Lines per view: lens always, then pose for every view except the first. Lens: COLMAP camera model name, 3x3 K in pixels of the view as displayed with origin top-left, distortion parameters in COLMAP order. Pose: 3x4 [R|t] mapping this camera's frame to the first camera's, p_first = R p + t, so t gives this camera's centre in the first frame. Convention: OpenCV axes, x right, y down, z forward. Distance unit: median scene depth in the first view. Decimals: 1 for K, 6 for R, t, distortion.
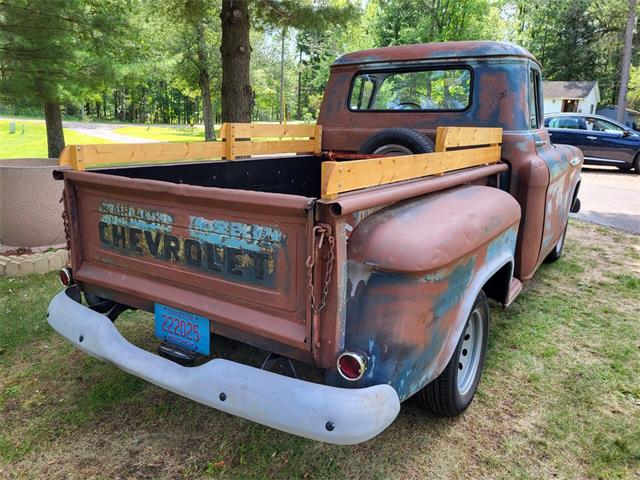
lens RADIAL K [[488.3, 0, 320.5], [0, 488.3, 244.0], [0, 0, 1]] dist [0.041897, -0.034812]
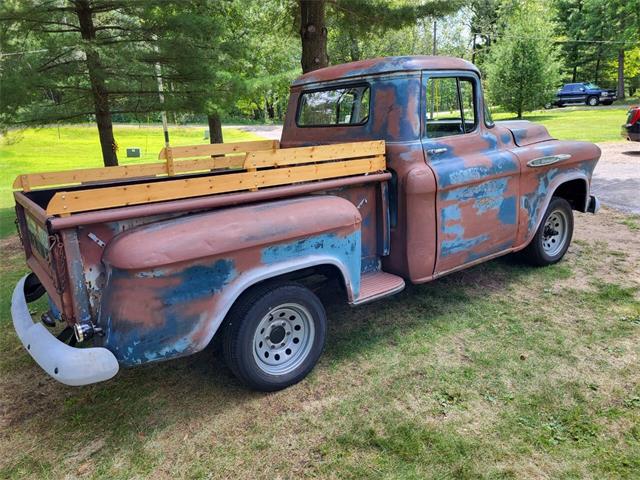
lens RADIAL K [[488.3, 0, 318.9], [0, 488.3, 235.5], [0, 0, 1]] dist [0.041897, -0.034812]
pose [[0.934027, 0.019165, -0.356688, 0.609662], [-0.018658, 0.999814, 0.004863, -0.028233], [0.356715, 0.002113, 0.934211, -0.053548]]
